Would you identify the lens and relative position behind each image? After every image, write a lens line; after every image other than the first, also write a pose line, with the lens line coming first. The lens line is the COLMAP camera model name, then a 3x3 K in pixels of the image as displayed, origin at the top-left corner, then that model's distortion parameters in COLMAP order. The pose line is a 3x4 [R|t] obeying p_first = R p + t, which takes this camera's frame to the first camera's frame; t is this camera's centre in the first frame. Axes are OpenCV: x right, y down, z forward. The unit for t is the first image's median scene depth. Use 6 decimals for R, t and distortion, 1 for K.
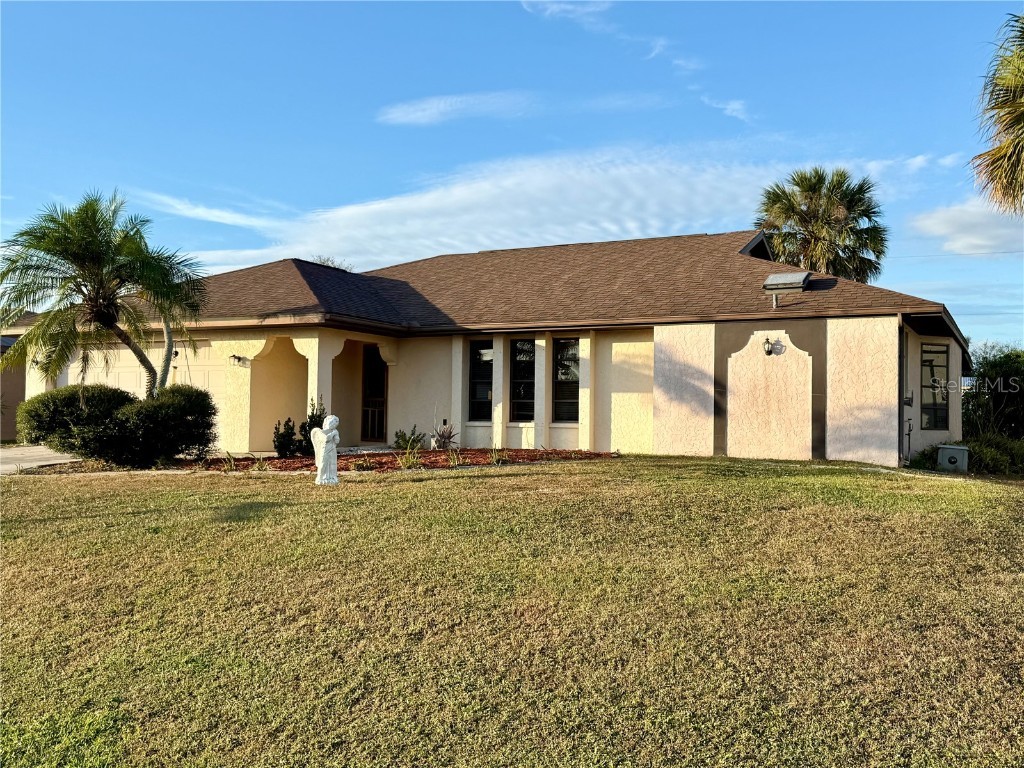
lens RADIAL K [[979.9, 0, 512.0], [0, 979.9, 384.0], [0, 0, 1]] dist [0.159492, -0.339994]
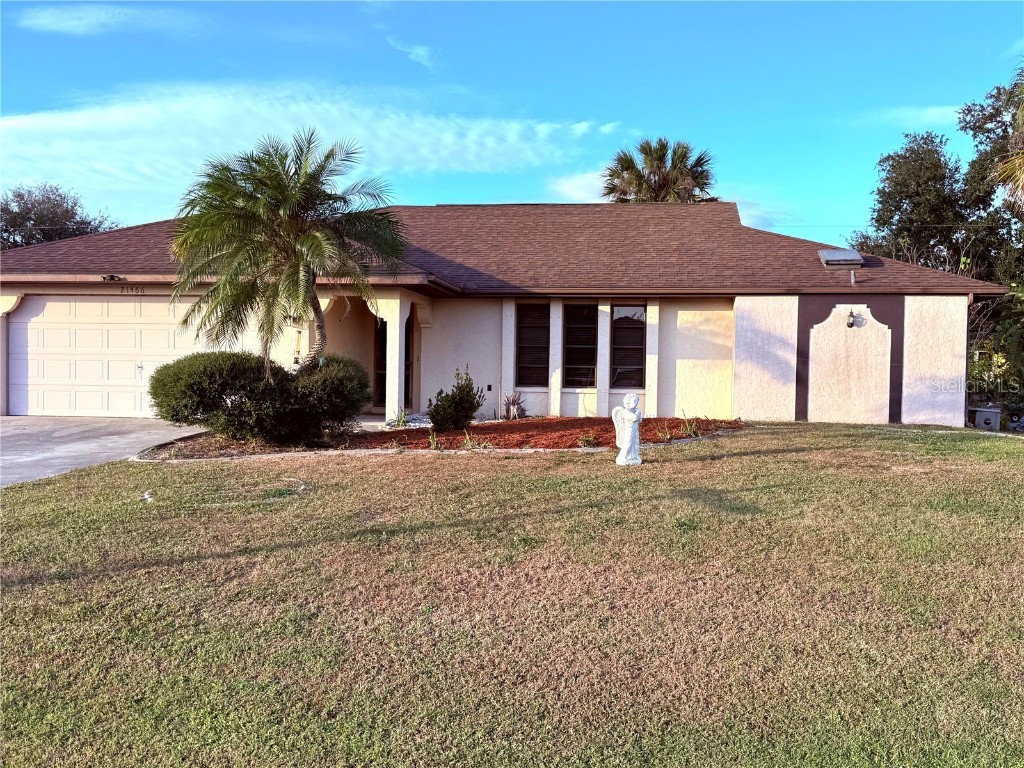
lens RADIAL K [[979.9, 0, 512.0], [0, 979.9, 384.0], [0, 0, 1]] dist [0.159492, -0.339994]
pose [[0.940132, -0.003850, 0.340790, -0.391434], [-0.014965, 0.998505, 0.052563, -0.016291], [-0.340483, -0.054516, 0.938669, 0.091357]]
